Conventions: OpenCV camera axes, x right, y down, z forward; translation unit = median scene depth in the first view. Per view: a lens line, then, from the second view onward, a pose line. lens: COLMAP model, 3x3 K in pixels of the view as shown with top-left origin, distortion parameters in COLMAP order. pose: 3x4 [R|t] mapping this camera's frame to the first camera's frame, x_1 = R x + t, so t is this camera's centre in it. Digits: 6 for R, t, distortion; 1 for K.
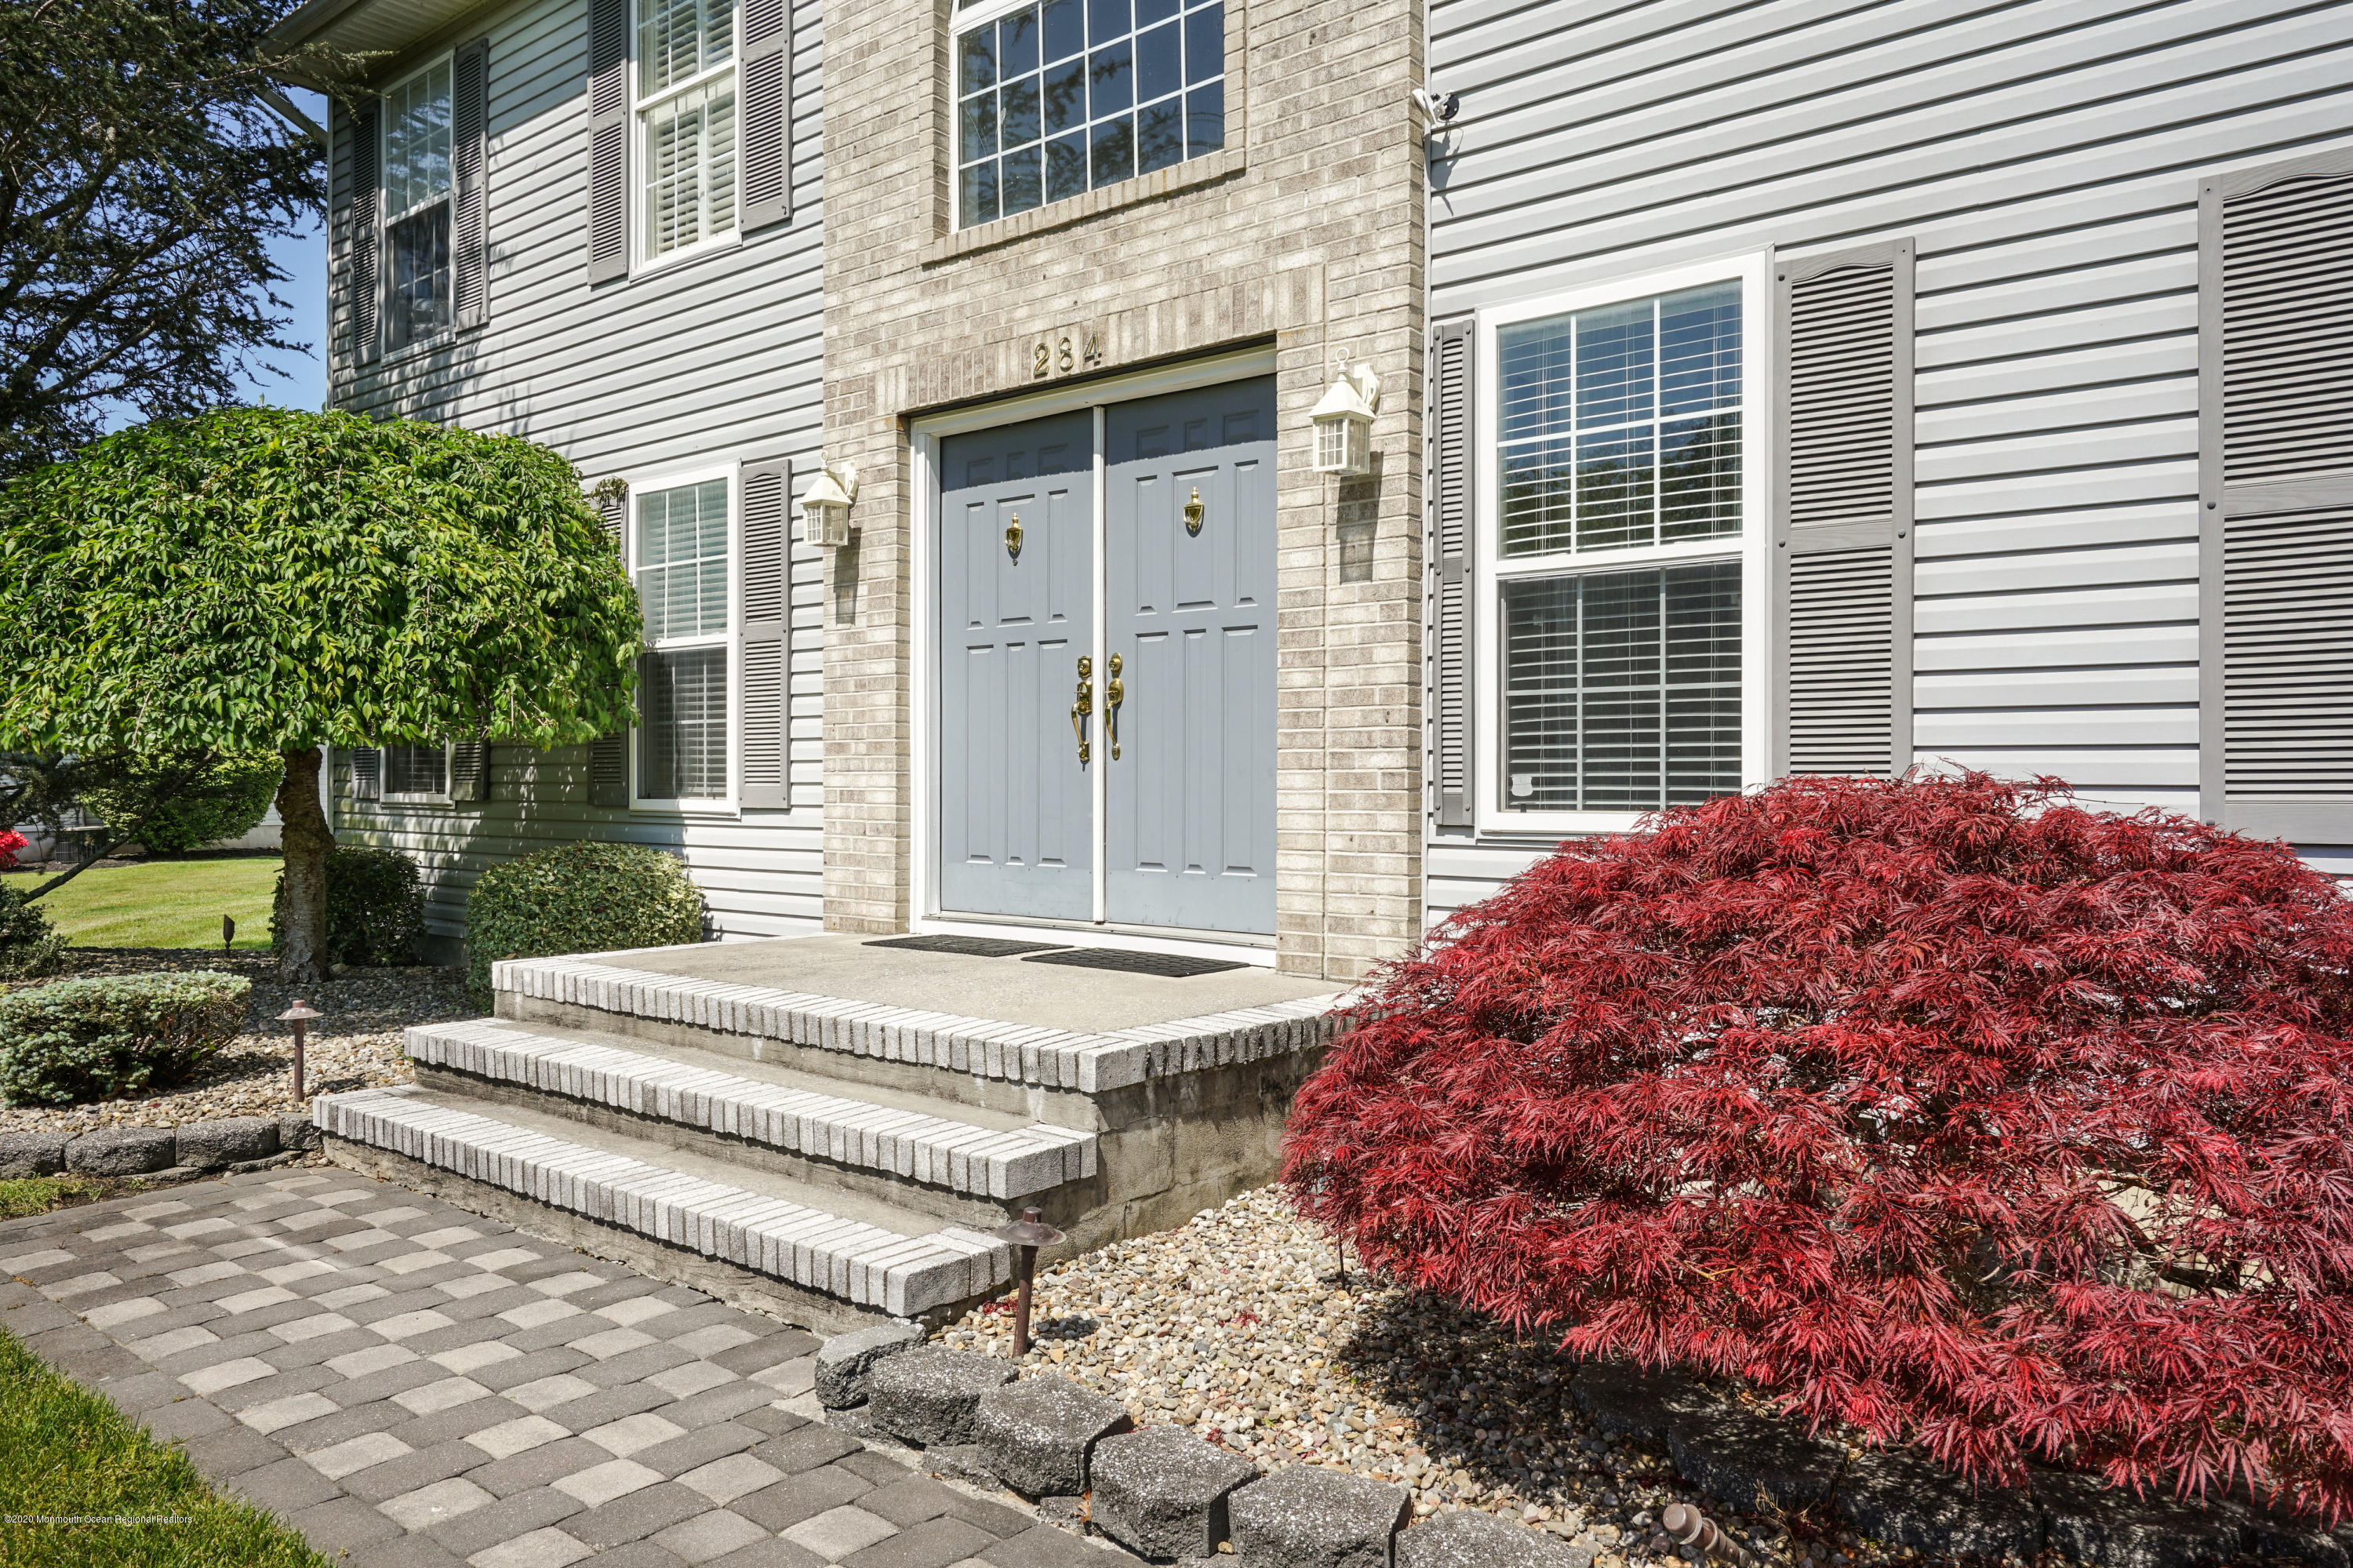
lens RADIAL K [[1665.8, 0, 1166.7], [0, 1665.8, 788.7], [0, 0, 1]] dist [-0.003143, -0.007187]
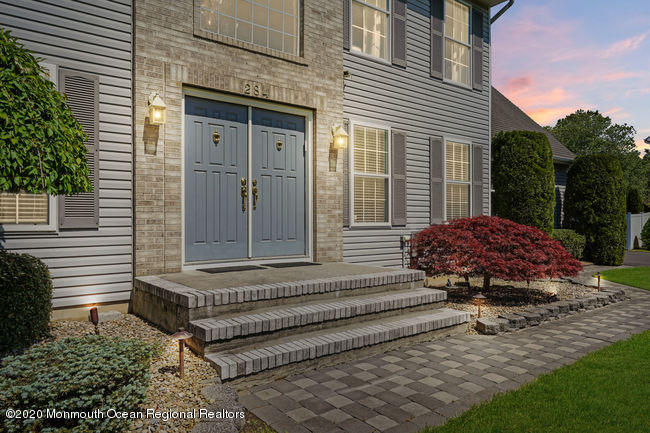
lens RADIAL K [[460.1, 0, 322.1], [0, 460.1, 216.1], [0, 0, 1]] dist [-0.003143, -0.007187]
pose [[0.187399, 0.005237, 0.982270, -1.093414], [0.006393, 0.999958, -0.006551, 0.002381], [-0.982263, 0.007507, 0.187358, 0.793992]]
